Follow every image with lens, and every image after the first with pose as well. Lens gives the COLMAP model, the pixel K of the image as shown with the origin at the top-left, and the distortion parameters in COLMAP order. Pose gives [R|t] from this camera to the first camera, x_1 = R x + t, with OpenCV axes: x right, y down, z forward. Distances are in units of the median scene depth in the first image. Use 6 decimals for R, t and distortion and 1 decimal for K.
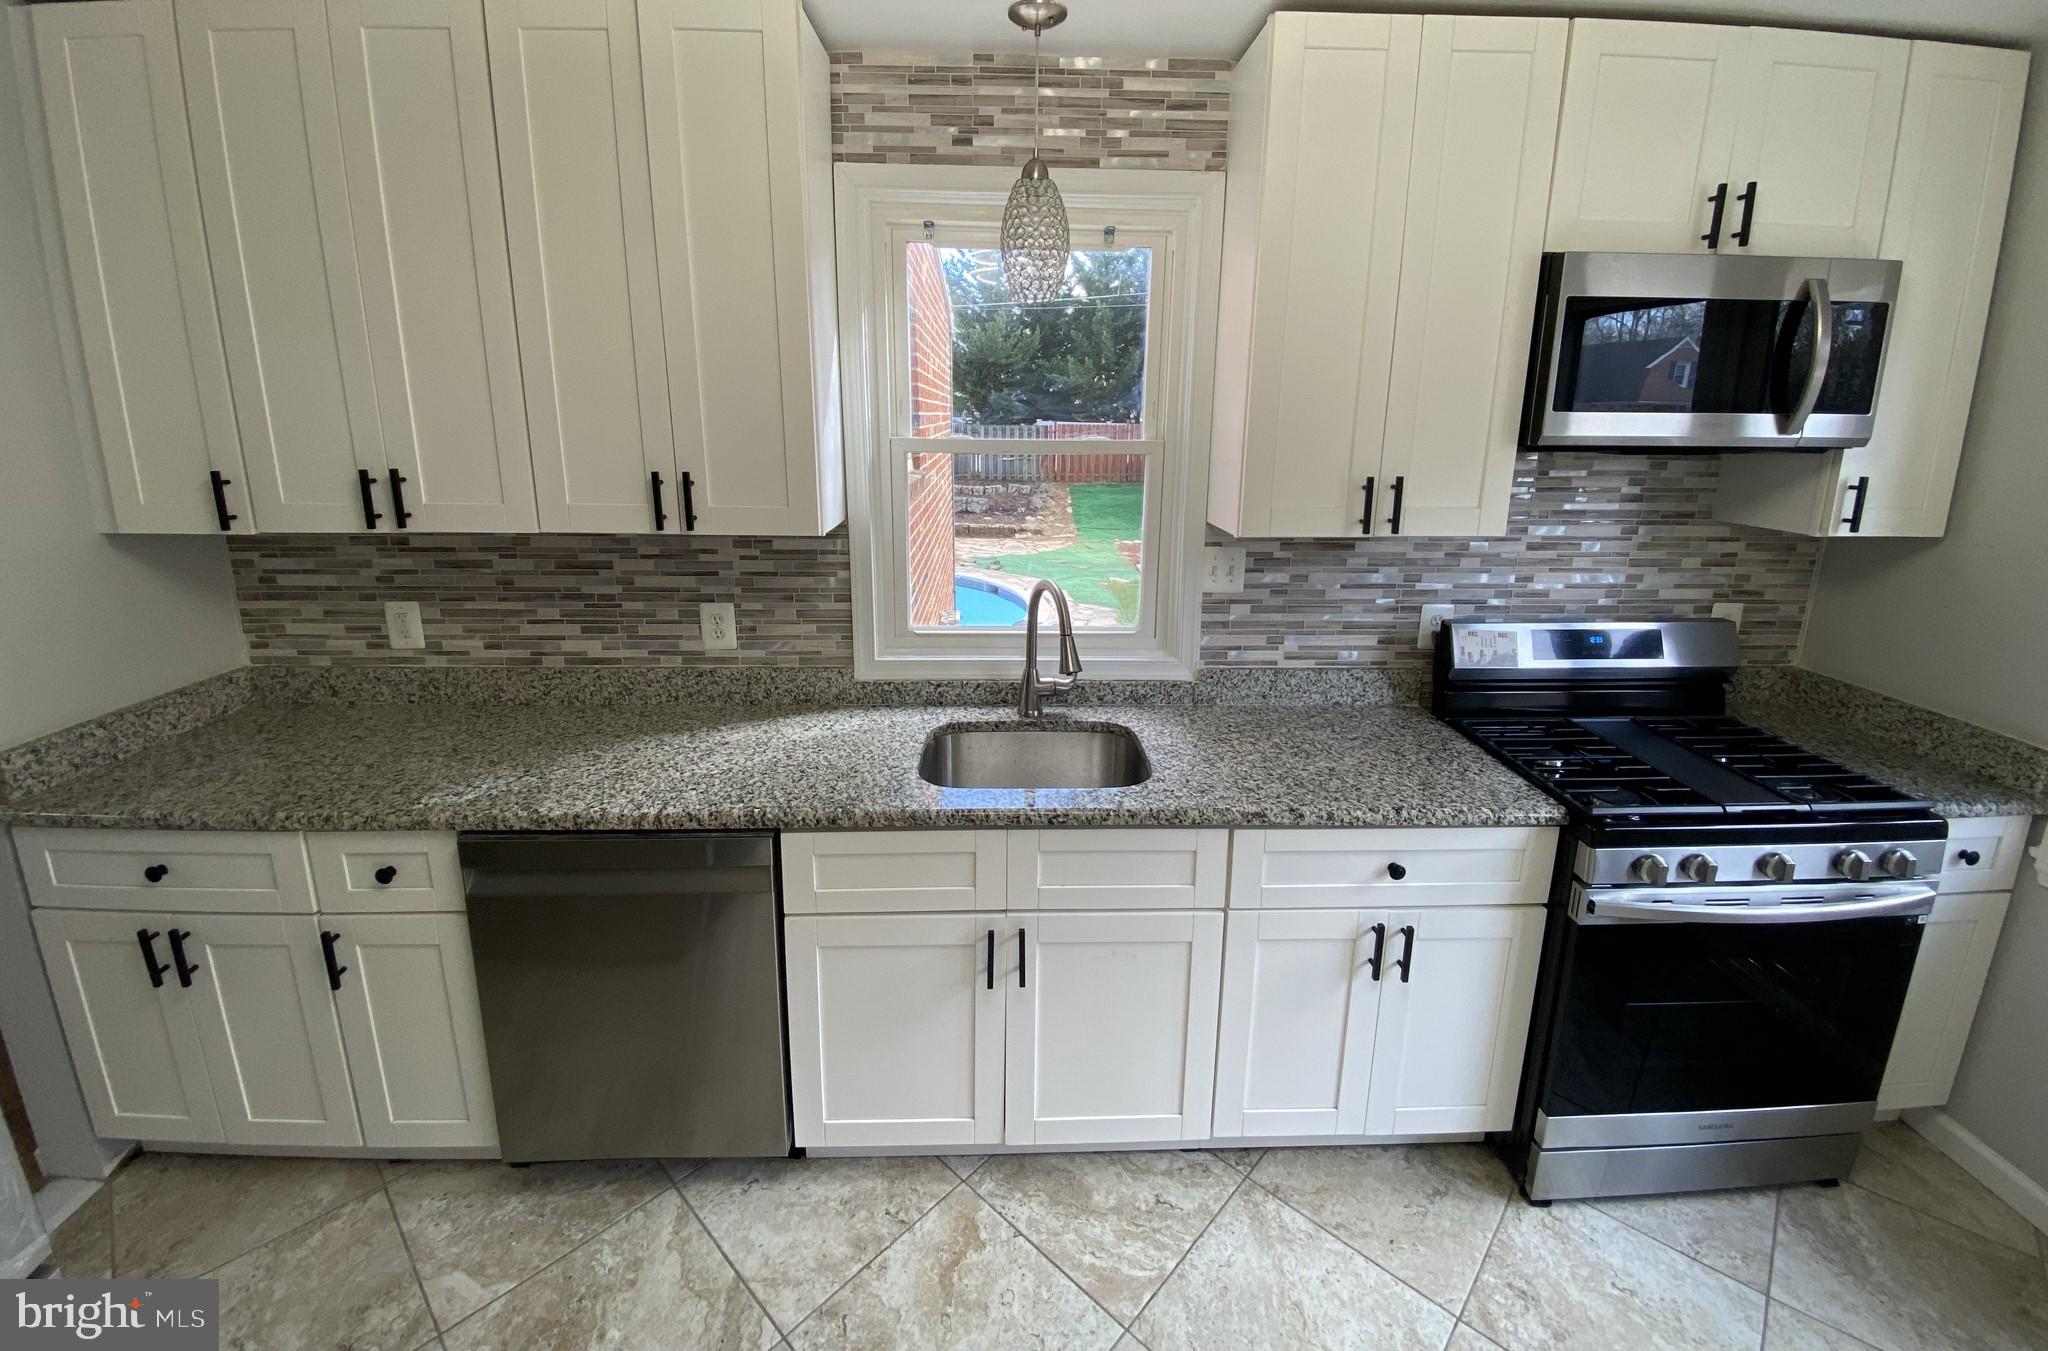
lens RADIAL K [[843.8, 0, 1036.1], [0, 843.8, 582.3], [0, 0, 1]] dist [-0.005684, -0.008445]
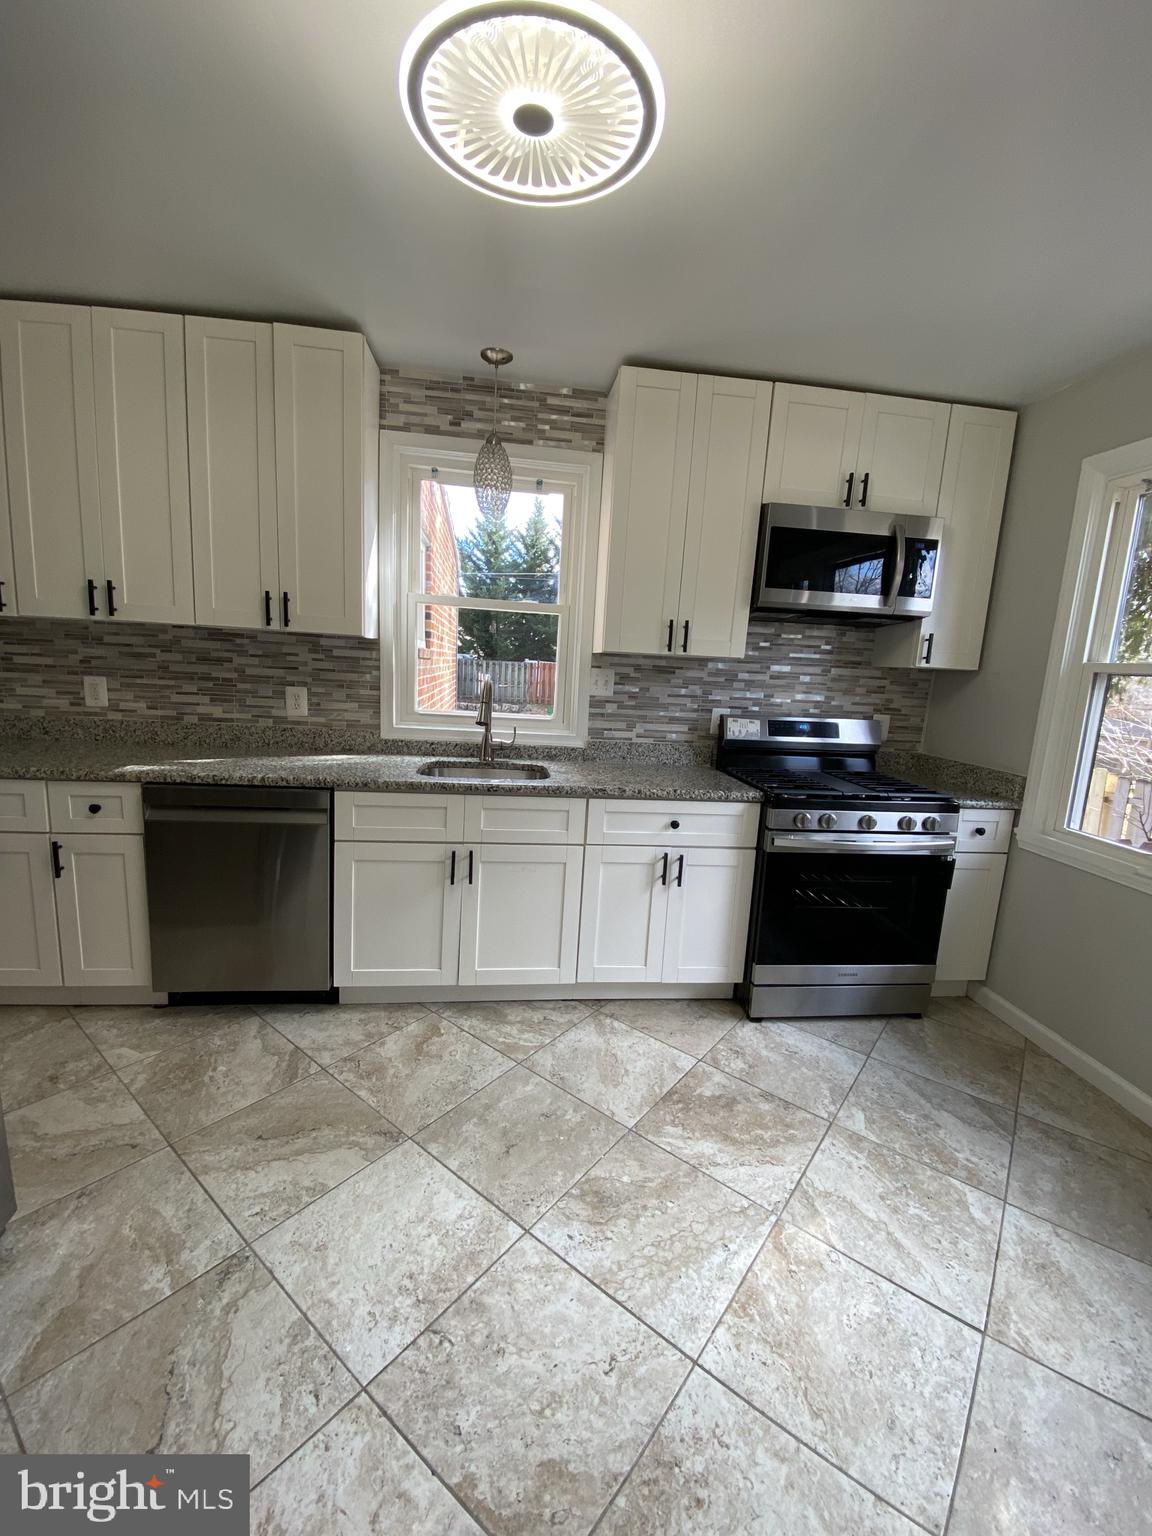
lens RADIAL K [[629.5, 0, 584.6], [0, 629.5, 764.2], [0, 0, 1]] dist [0.005871, -0.014163]
pose [[0.994890, 0.031140, 0.096044, 0.086171], [-0.027627, 0.998907, -0.037695, 0.254079], [-0.097113, 0.034848, 0.994663, -0.347478]]
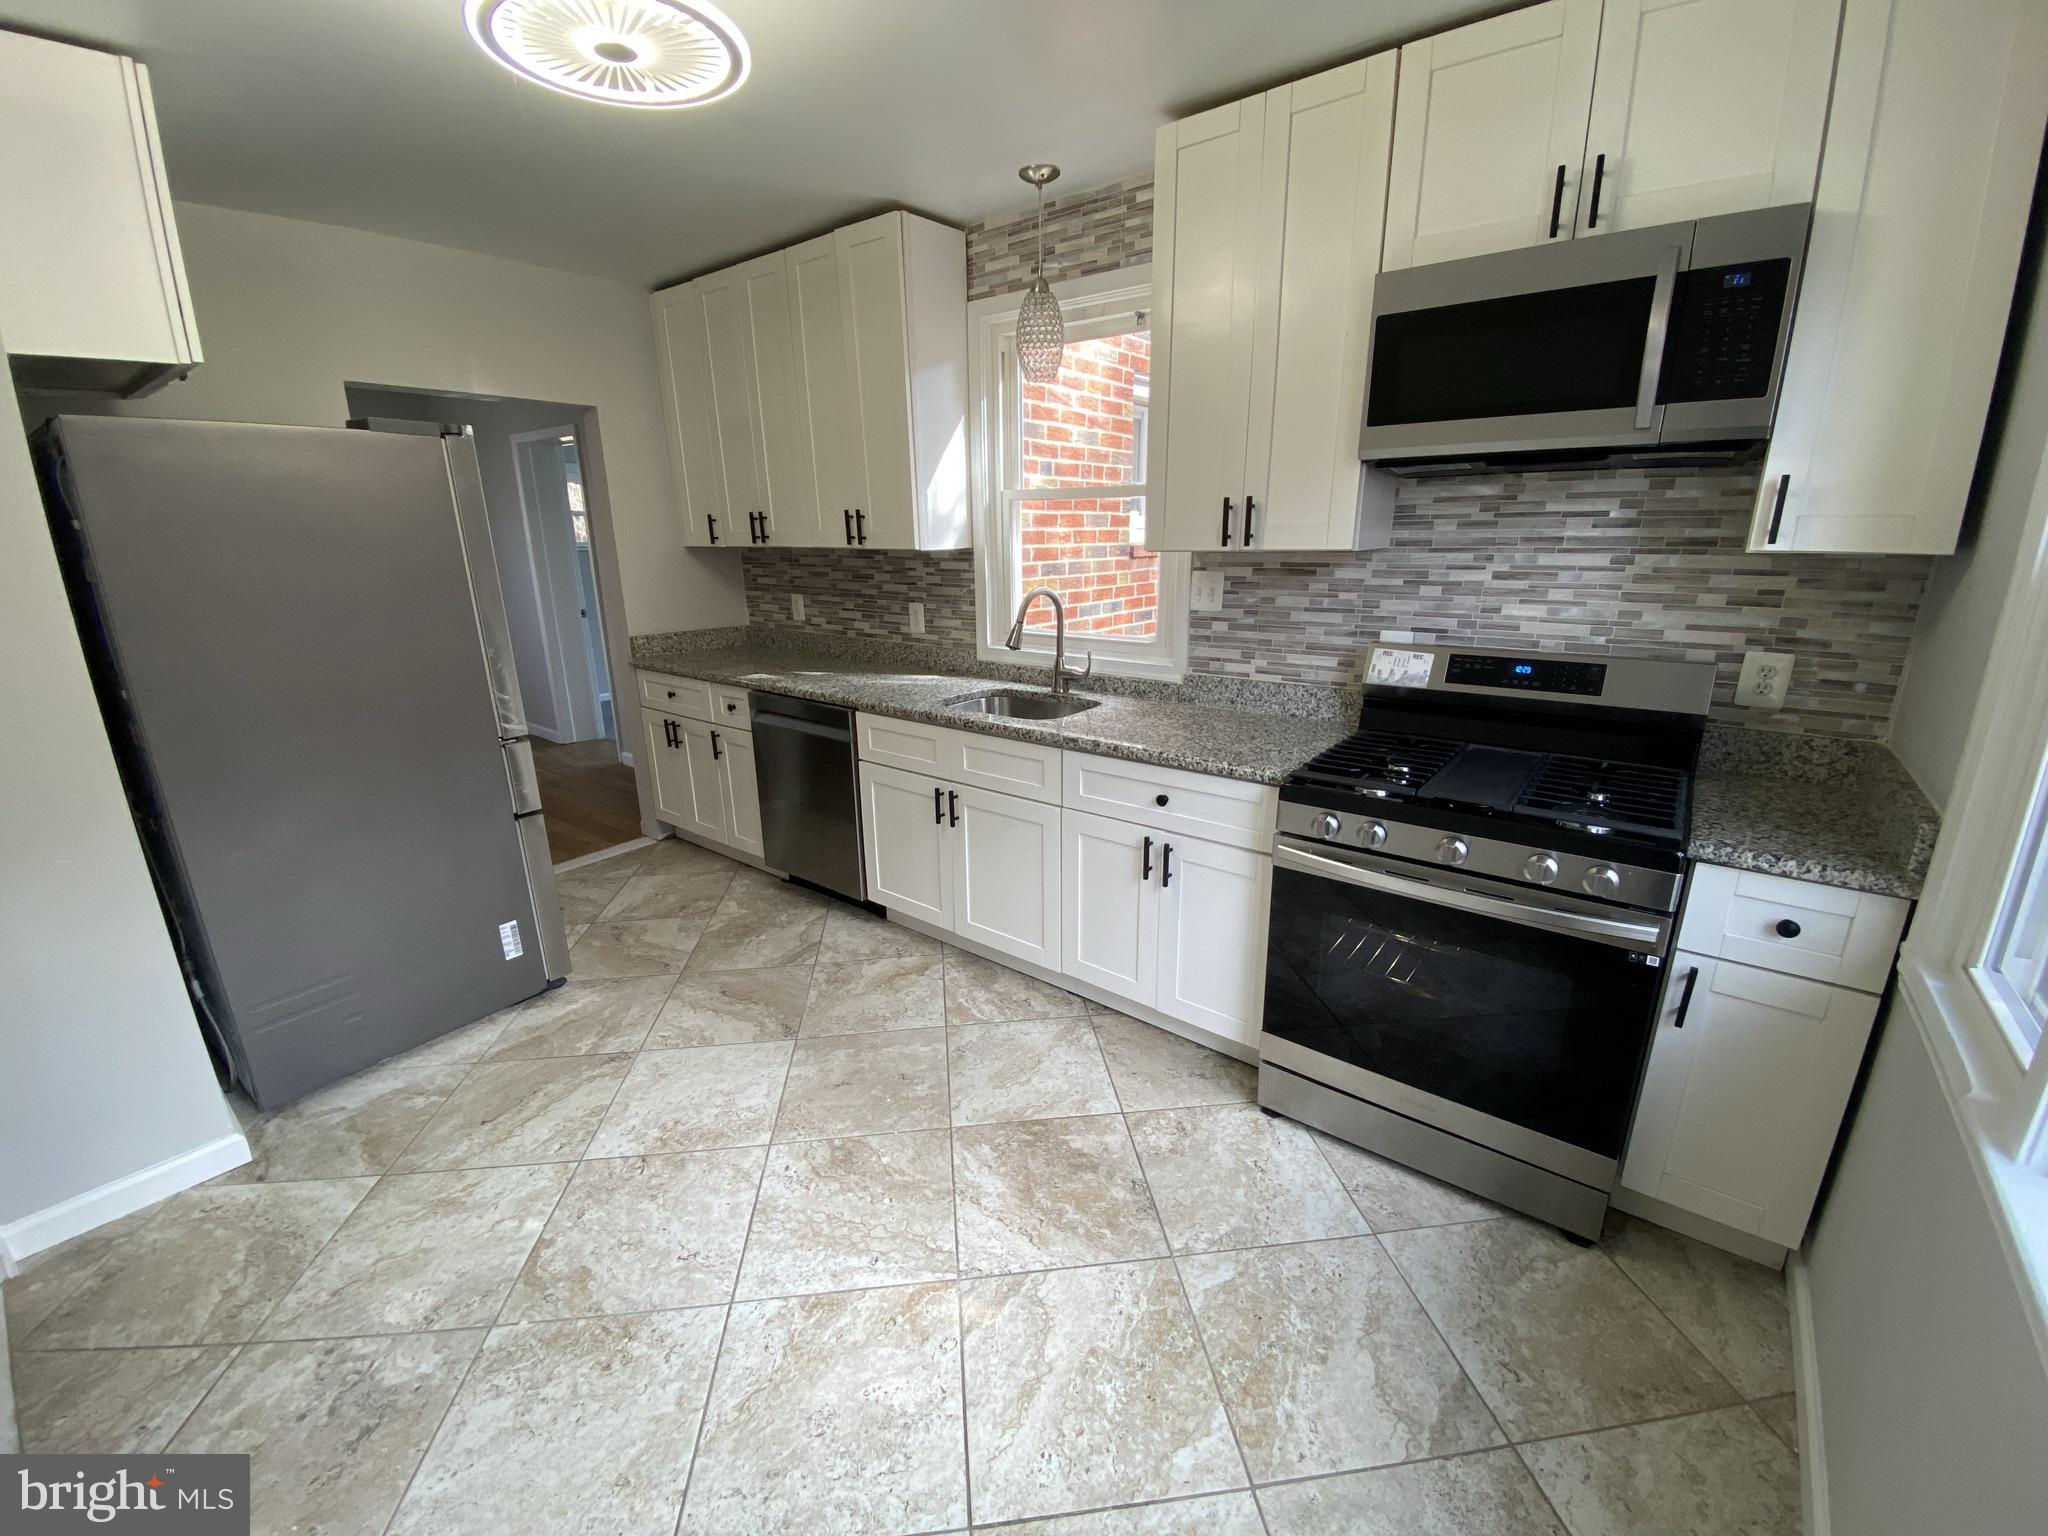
lens RADIAL K [[839.3, 0, 1028.2], [0, 839.3, 776.3], [0, 0, 1]] dist [0.005871, -0.014163]
pose [[0.763518, 0.164783, -0.624409, 1.031038], [-0.108266, 0.985874, 0.127789, 0.153151], [0.636646, -0.029967, 0.770574, -0.140414]]
